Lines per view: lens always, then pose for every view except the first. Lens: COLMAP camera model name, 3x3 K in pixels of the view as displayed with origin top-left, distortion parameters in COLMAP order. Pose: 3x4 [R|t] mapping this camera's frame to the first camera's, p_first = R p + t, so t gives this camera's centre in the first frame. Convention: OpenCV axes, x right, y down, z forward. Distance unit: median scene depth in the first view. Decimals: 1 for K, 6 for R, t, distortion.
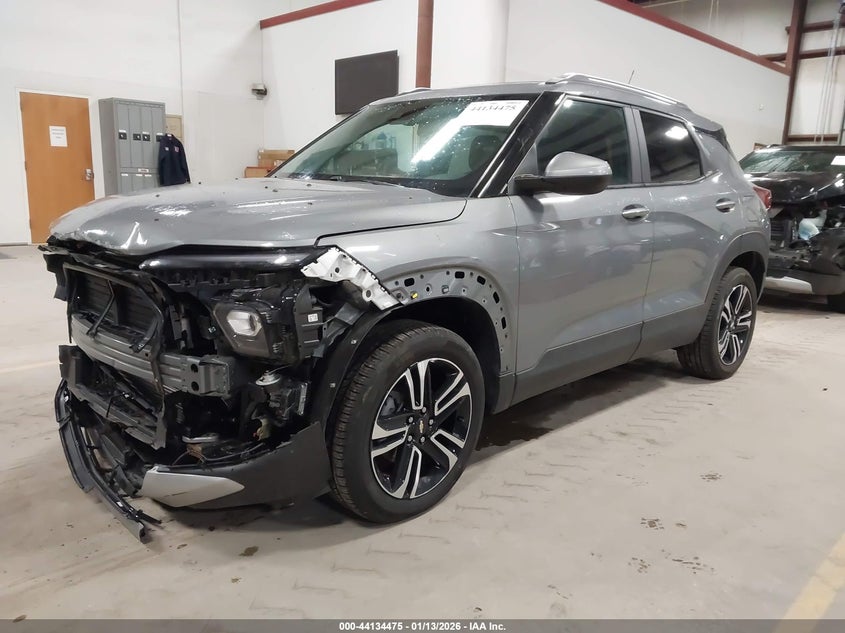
lens RADIAL K [[670.4, 0, 418.4], [0, 670.4, 316.1], [0, 0, 1]] dist [0.100754, -0.155060]
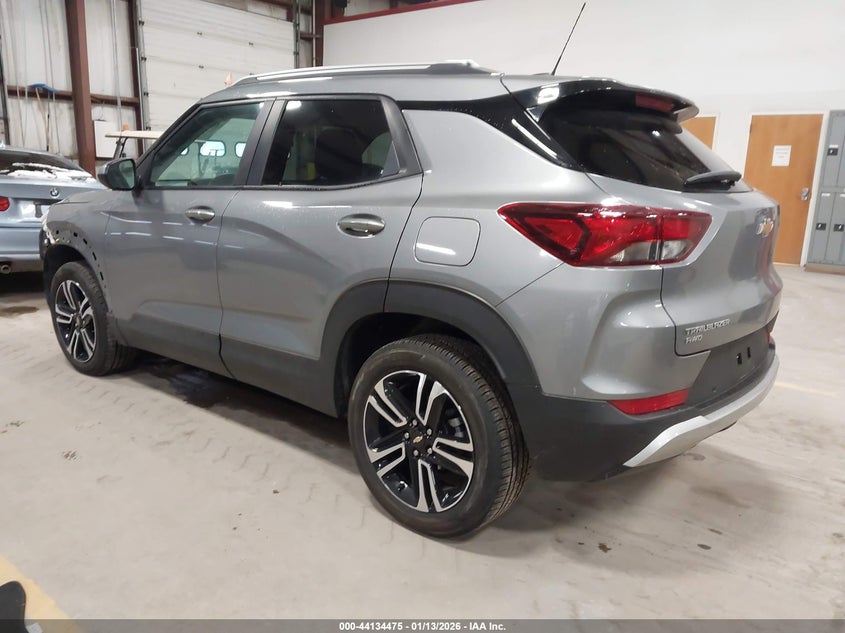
lens RADIAL K [[670.4, 0, 418.4], [0, 670.4, 316.1], [0, 0, 1]] dist [0.100754, -0.155060]
pose [[0.083978, 0.180278, -0.980024, 1.097949], [-0.219144, 0.962761, 0.158324, -0.193892], [0.972072, 0.201471, 0.120357, 1.007435]]
